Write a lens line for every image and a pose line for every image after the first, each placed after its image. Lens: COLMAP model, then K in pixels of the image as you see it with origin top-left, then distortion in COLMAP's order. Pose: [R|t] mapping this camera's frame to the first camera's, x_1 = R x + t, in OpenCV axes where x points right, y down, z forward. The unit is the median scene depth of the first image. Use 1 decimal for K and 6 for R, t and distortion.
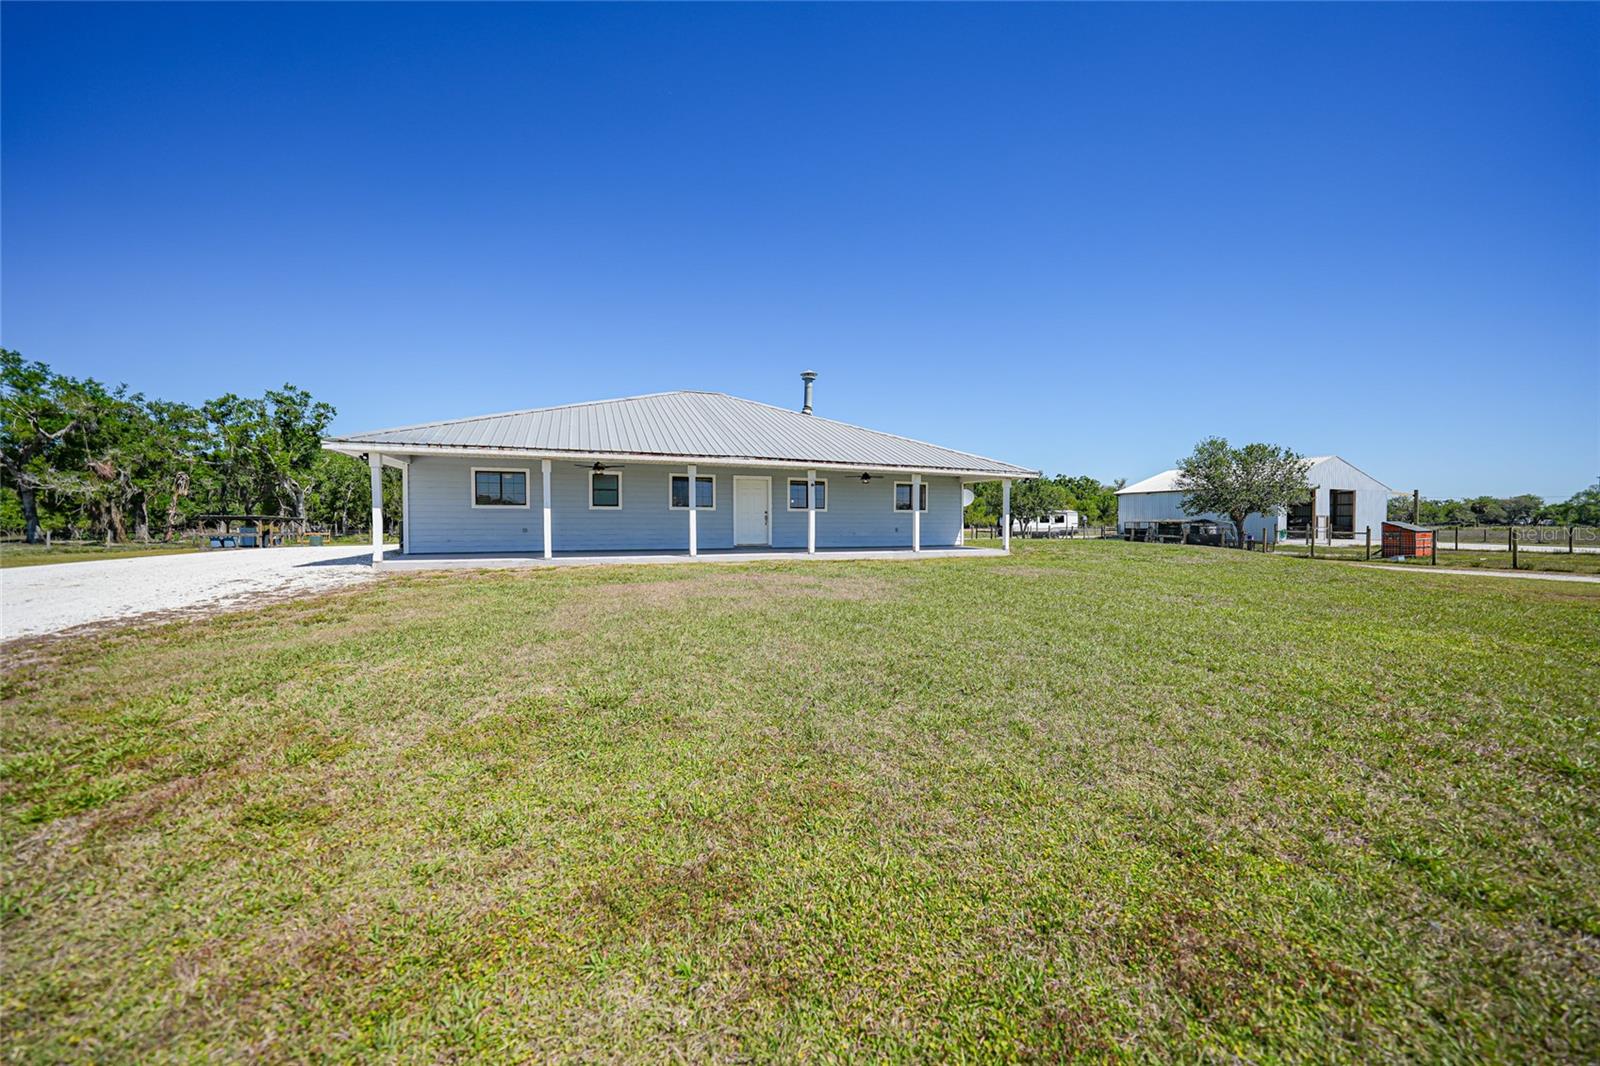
lens RADIAL K [[561.9, 0, 807.6], [0, 561.9, 533.6], [0, 0, 1]] dist [-0.024226, 0.006407]
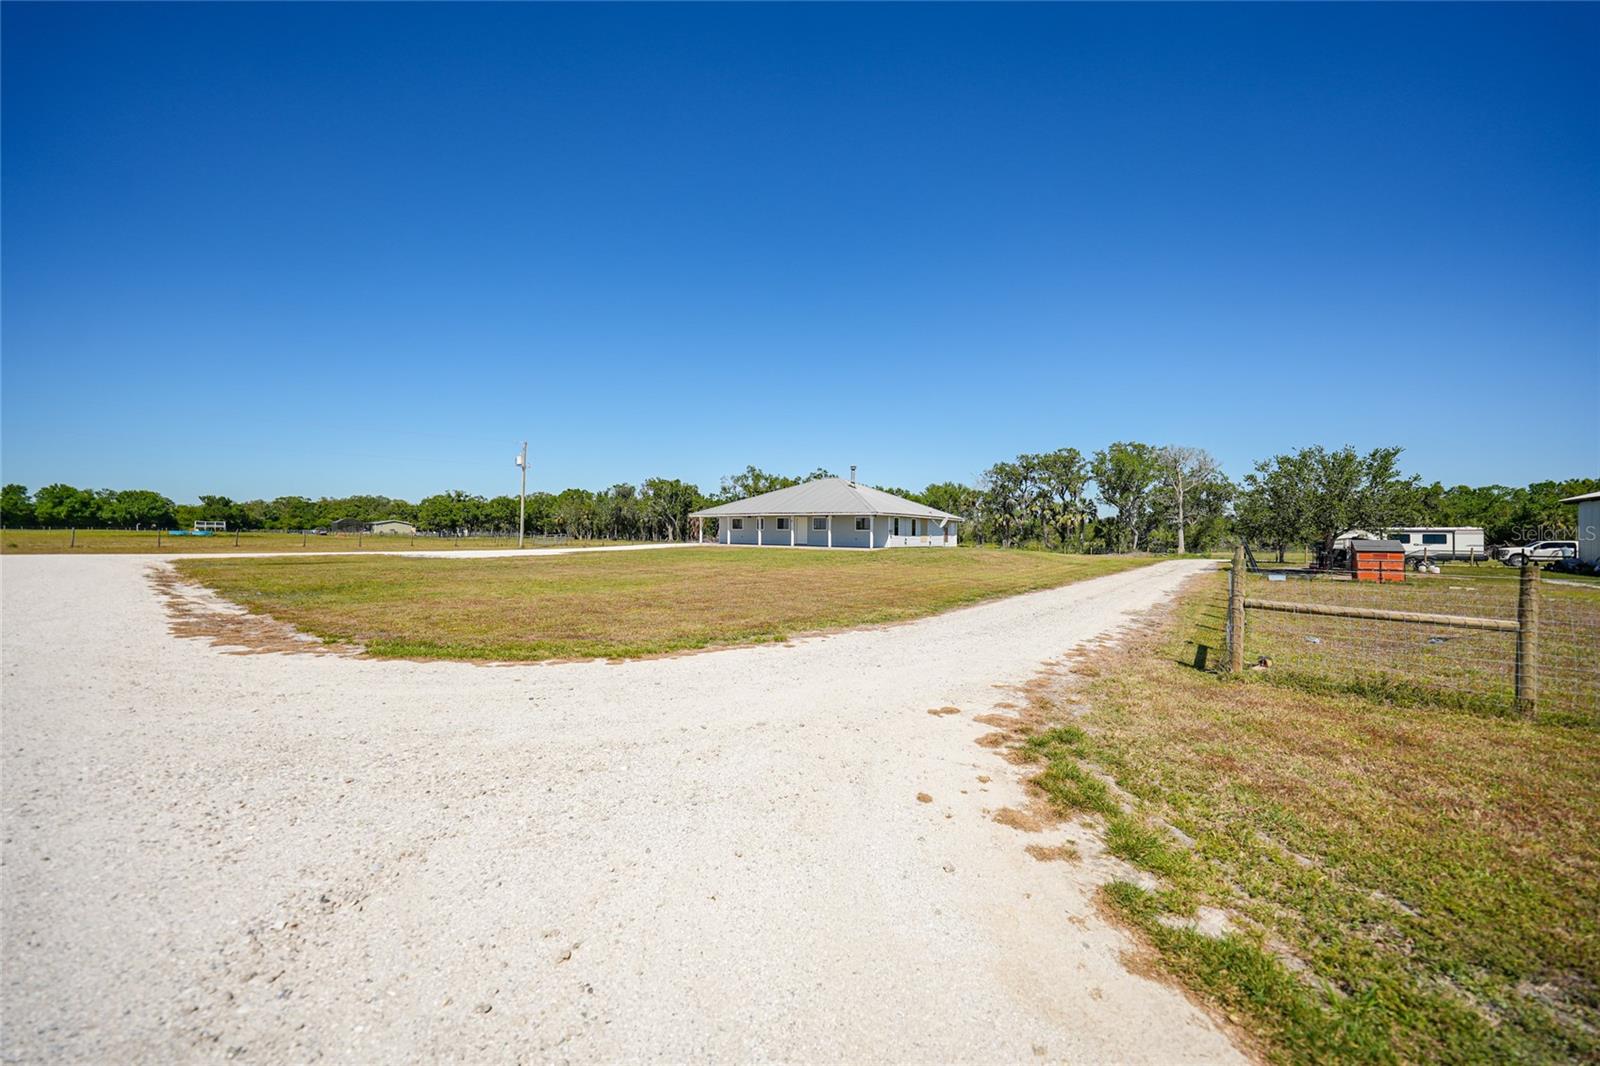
lens RADIAL K [[561.9, 0, 807.6], [0, 561.9, 533.6], [0, 0, 1]] dist [-0.024226, 0.006407]
pose [[0.531386, 0.002933, -0.847125, 1.736351], [-0.030144, 0.999426, -0.015448, 0.009962], [0.846594, 0.033744, 0.531169, -0.284042]]
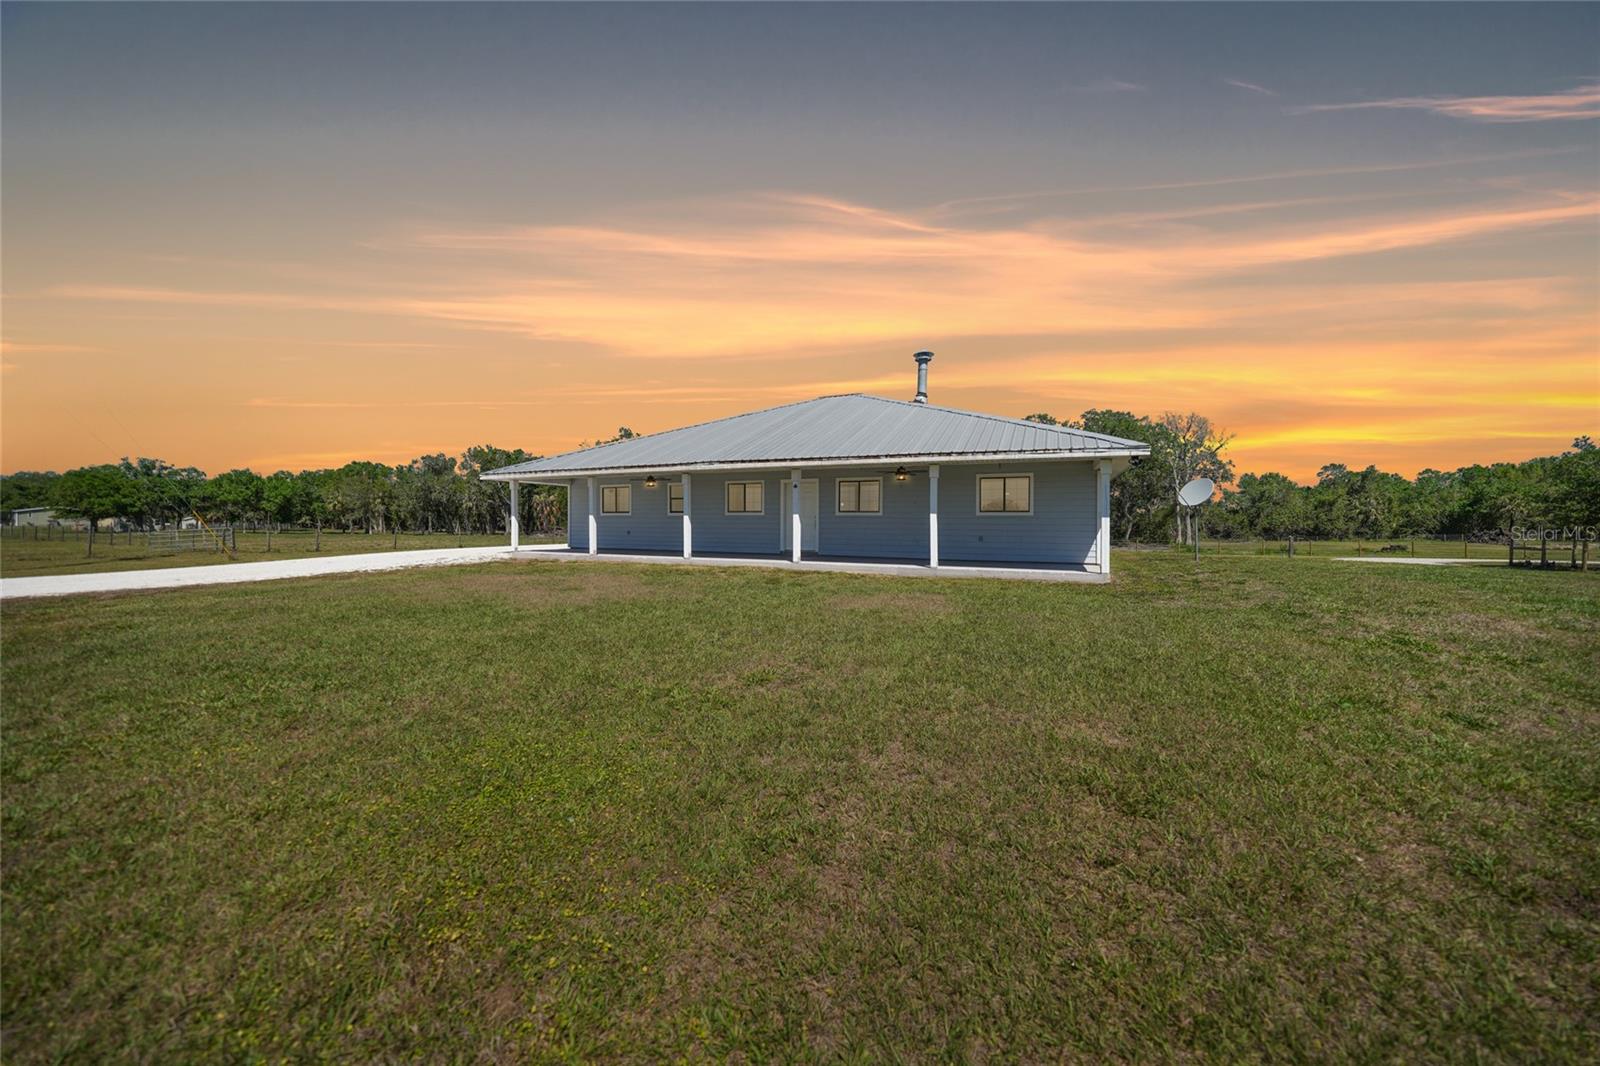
lens RADIAL K [[561.9, 0, 807.6], [0, 561.9, 533.6], [0, 0, 1]] dist [-0.024226, 0.006407]
pose [[0.706706, 0.013153, -0.707385, 0.486670], [-0.019939, 0.999800, -0.001330, -0.006550], [0.707226, 0.015044, 0.706827, 0.275024]]
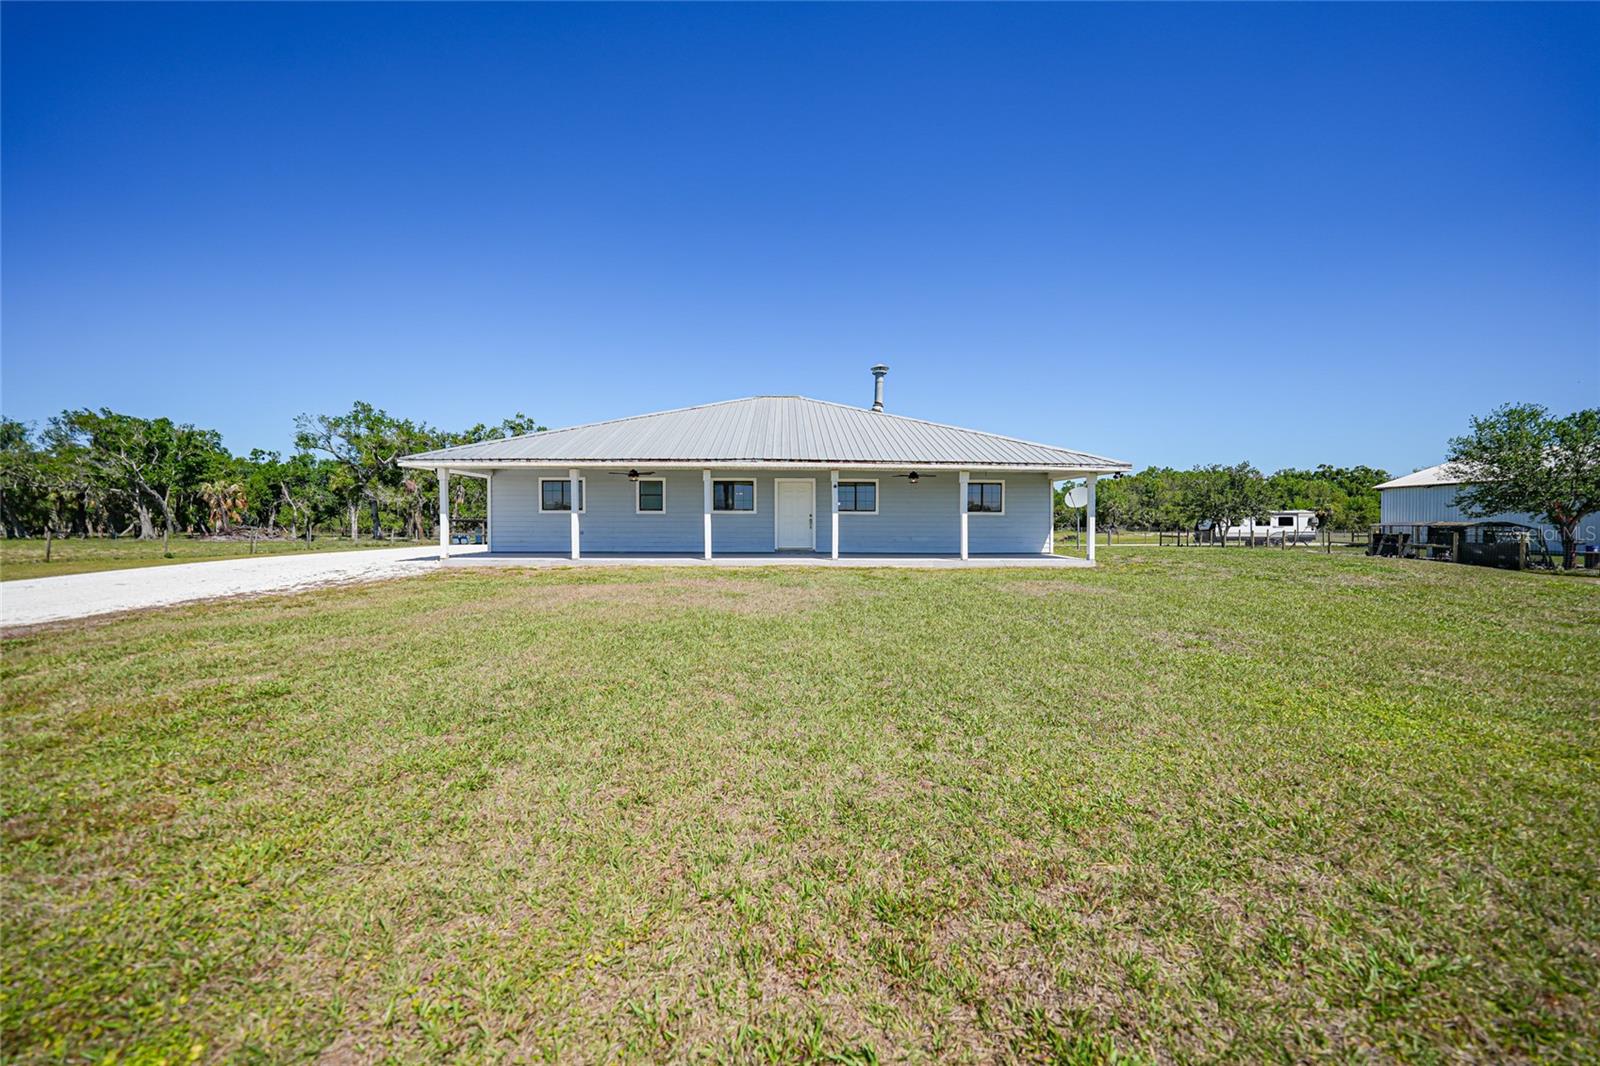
lens RADIAL K [[561.9, 0, 807.6], [0, 561.9, 533.6], [0, 0, 1]] dist [-0.024226, 0.006407]
pose [[0.941235, 0.006713, -0.337686, 0.208382], [-0.007907, 0.999966, -0.002162, -0.003884], [0.337660, 0.004705, 0.941256, 0.074355]]
